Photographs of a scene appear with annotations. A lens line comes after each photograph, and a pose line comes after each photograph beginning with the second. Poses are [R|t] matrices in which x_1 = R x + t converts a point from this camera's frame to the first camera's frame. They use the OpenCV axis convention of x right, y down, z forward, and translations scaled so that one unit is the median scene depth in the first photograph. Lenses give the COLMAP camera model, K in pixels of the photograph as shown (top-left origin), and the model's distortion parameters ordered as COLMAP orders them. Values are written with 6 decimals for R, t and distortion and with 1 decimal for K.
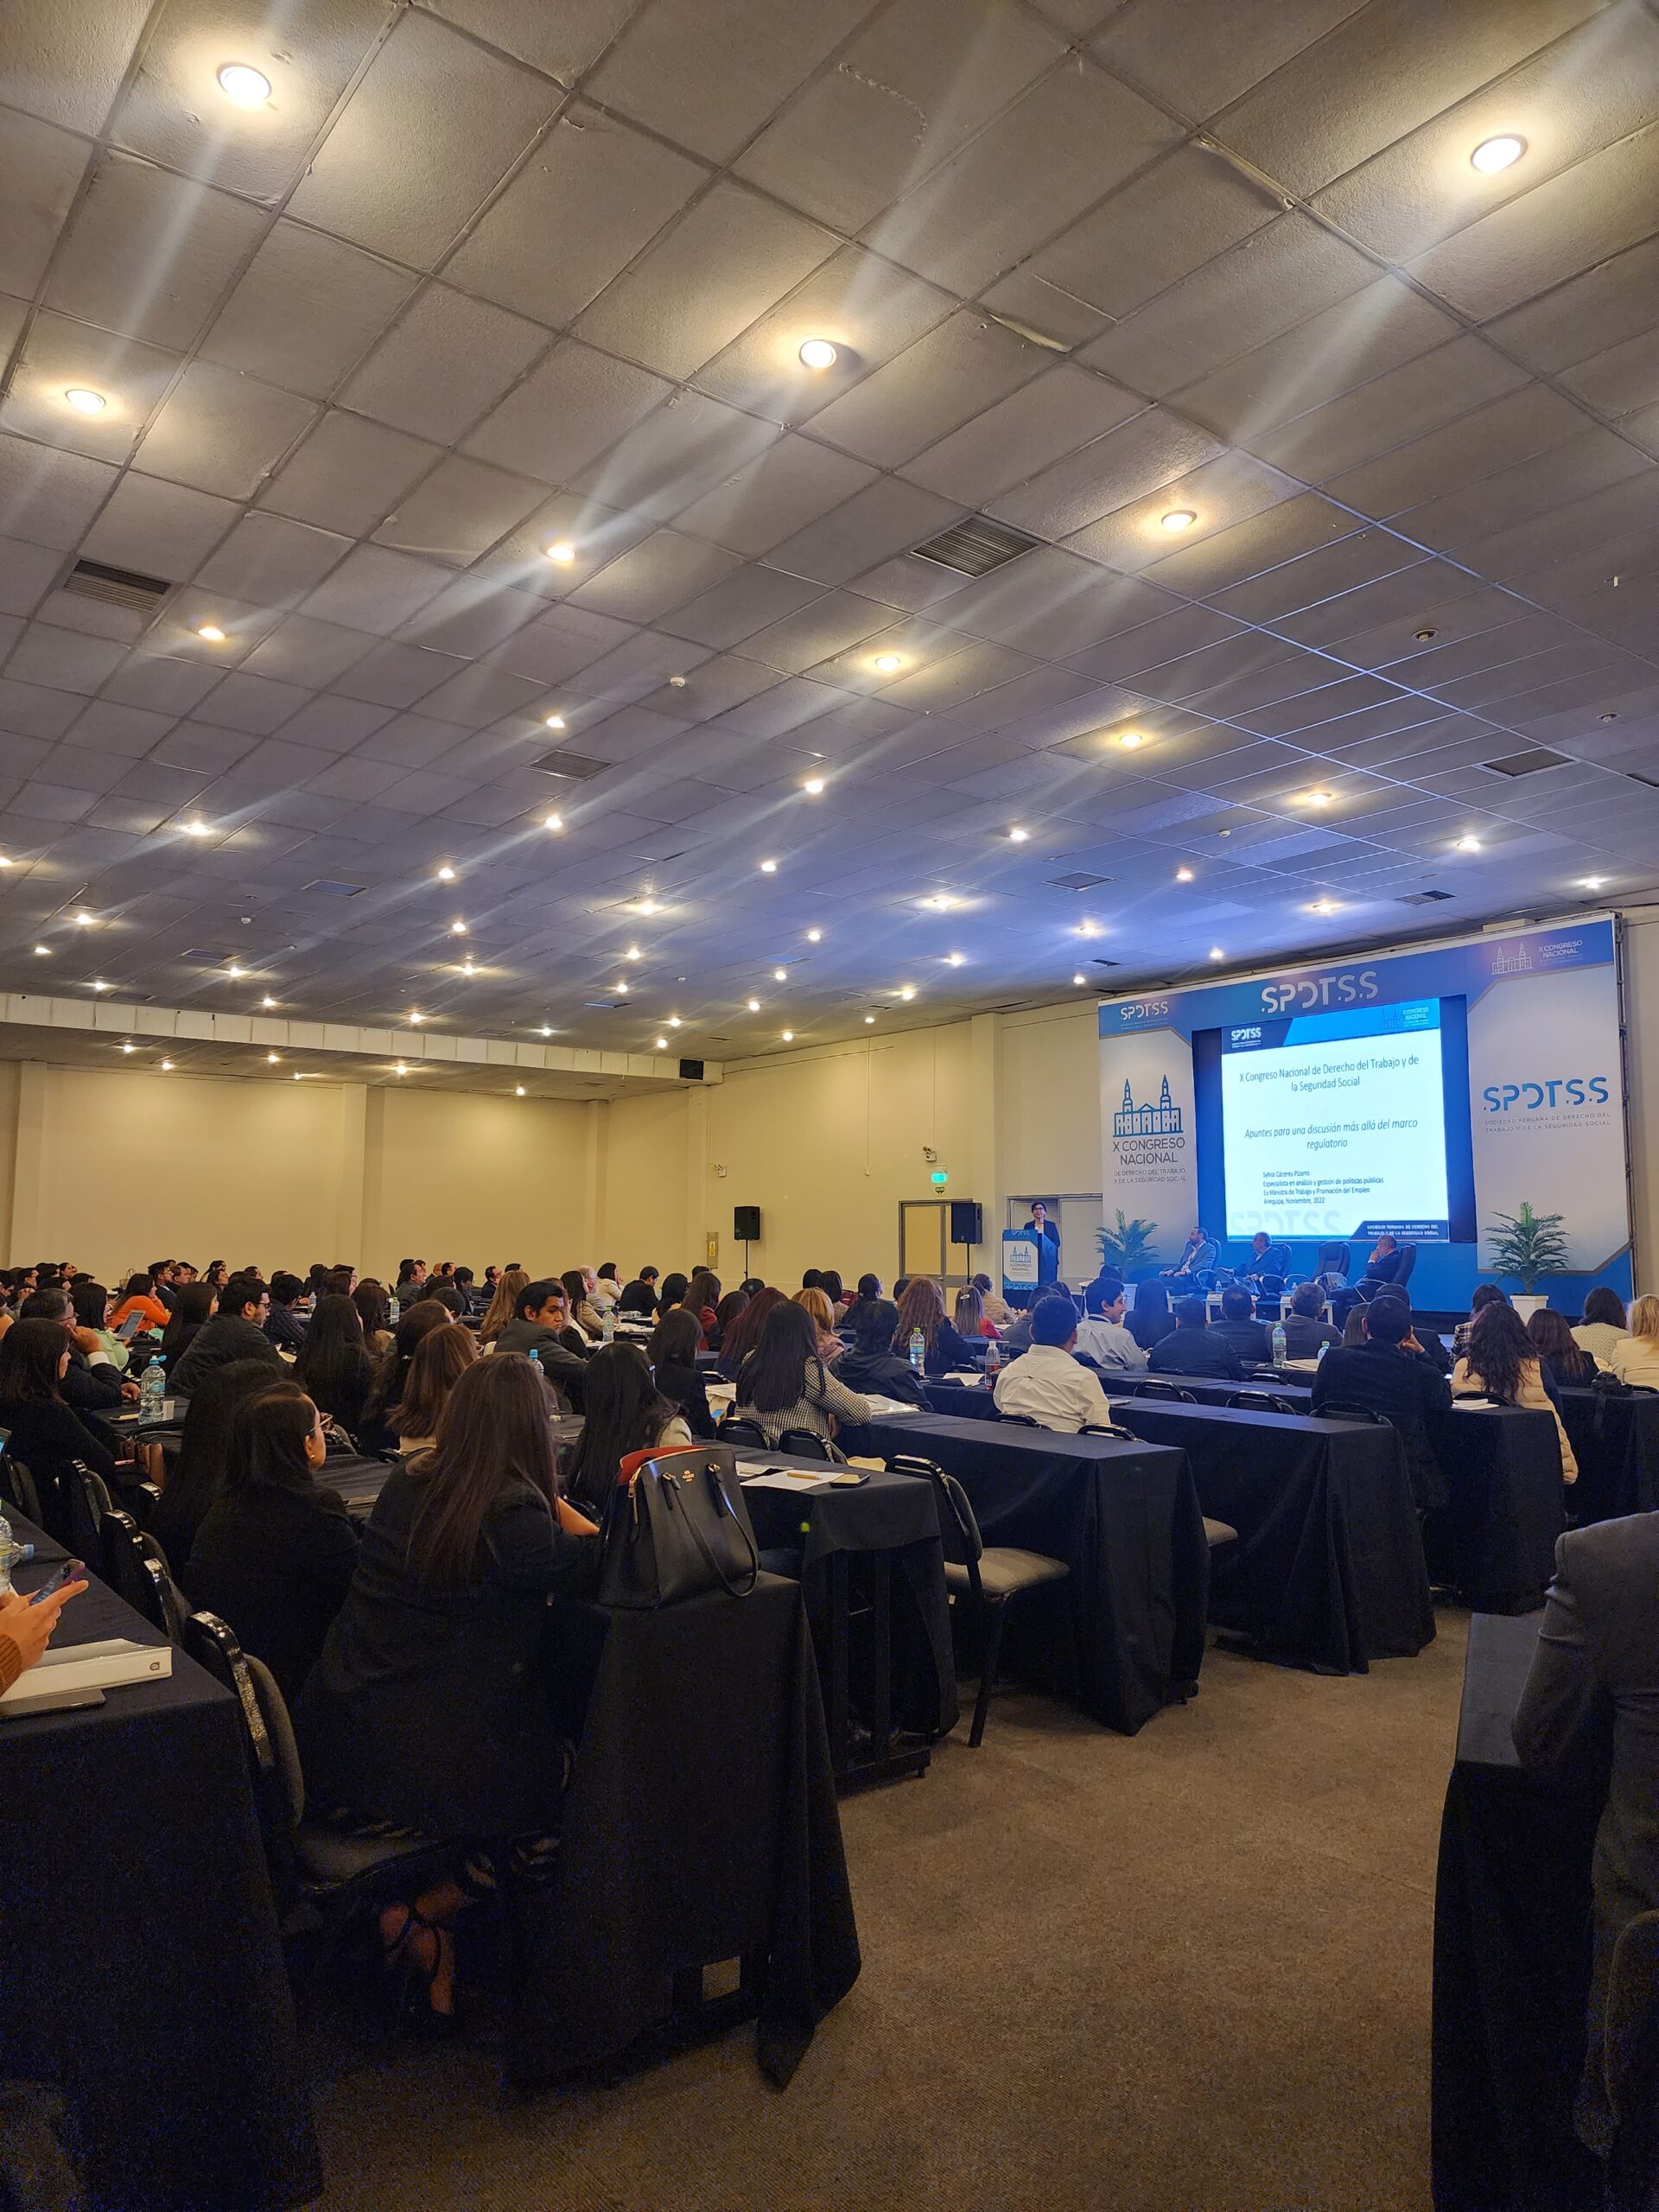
lens RADIAL K [[1493.7, 0, 828.8], [0, 1493.7, 1103.4], [0, 0, 1]] dist [0.025270, -0.019903]
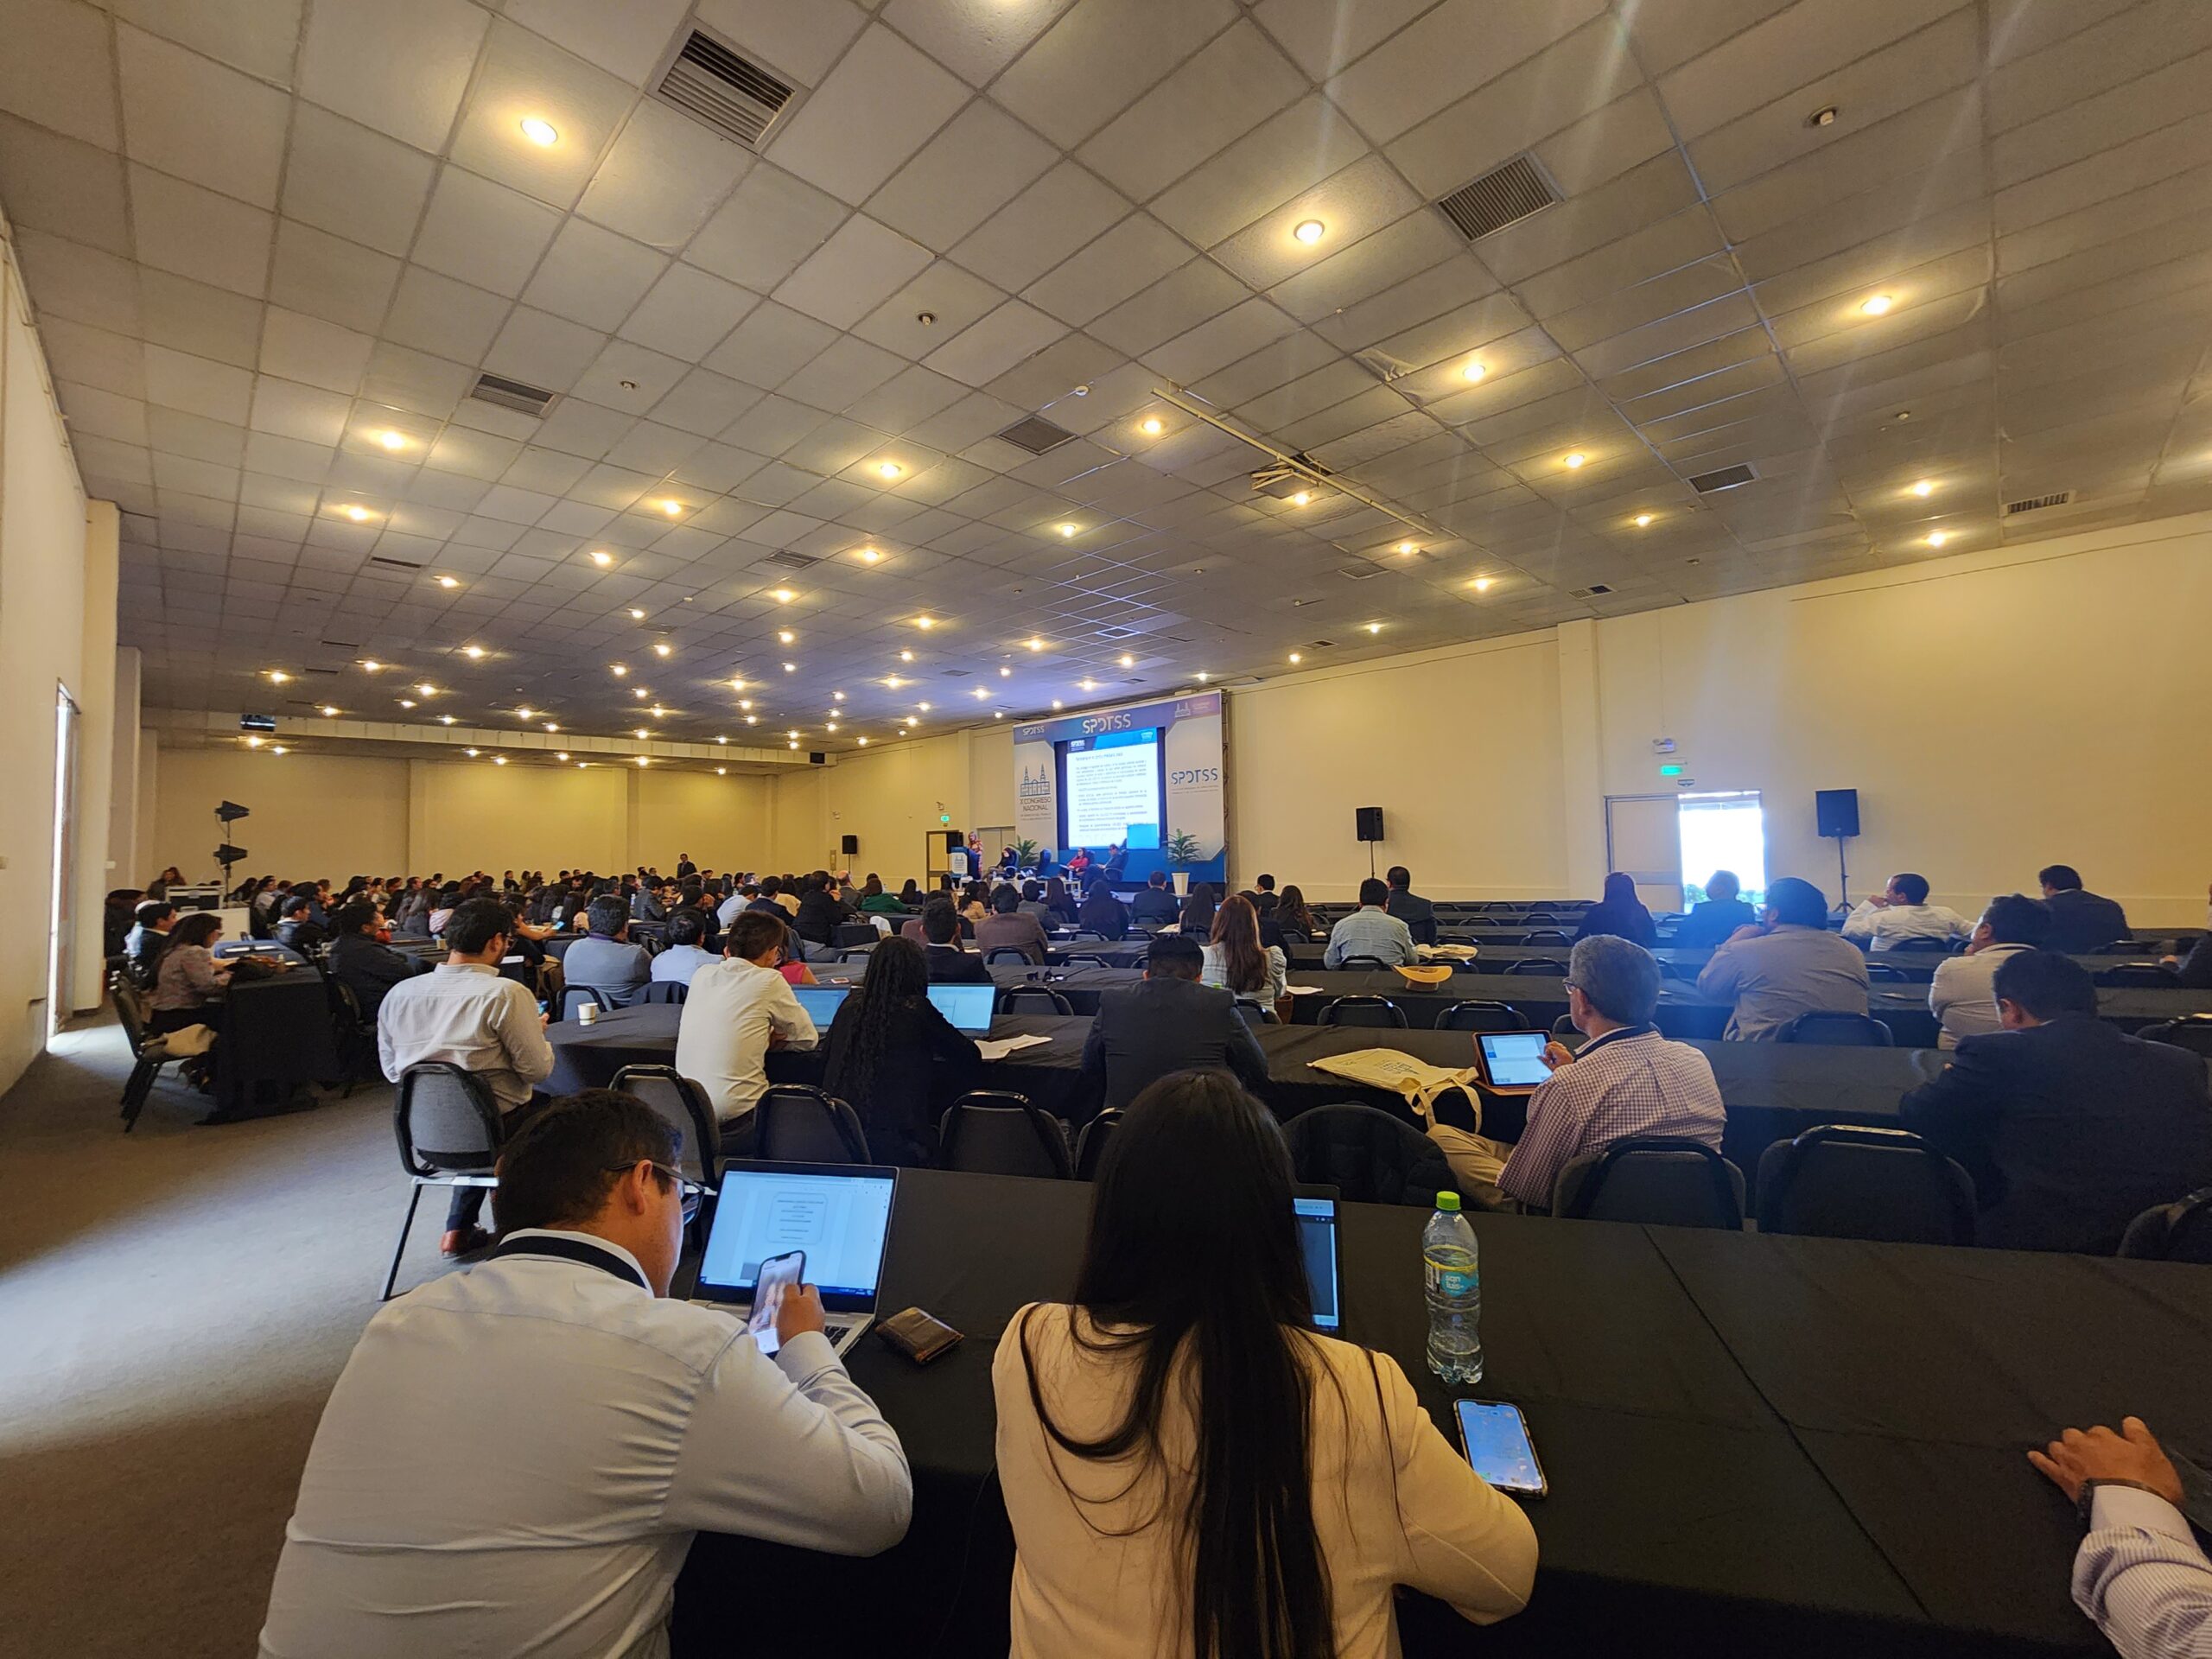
lens RADIAL K [[921.0, 0, 1089.1], [0, 921.0, 819.5], [0, 0, 1]] dist [0.008211, 0.002173]
pose [[0.993380, -0.018220, 0.113421, 0.152857], [0.011296, 0.998050, 0.061393, -0.021281], [-0.114318, -0.059705, 0.991648, -0.192176]]
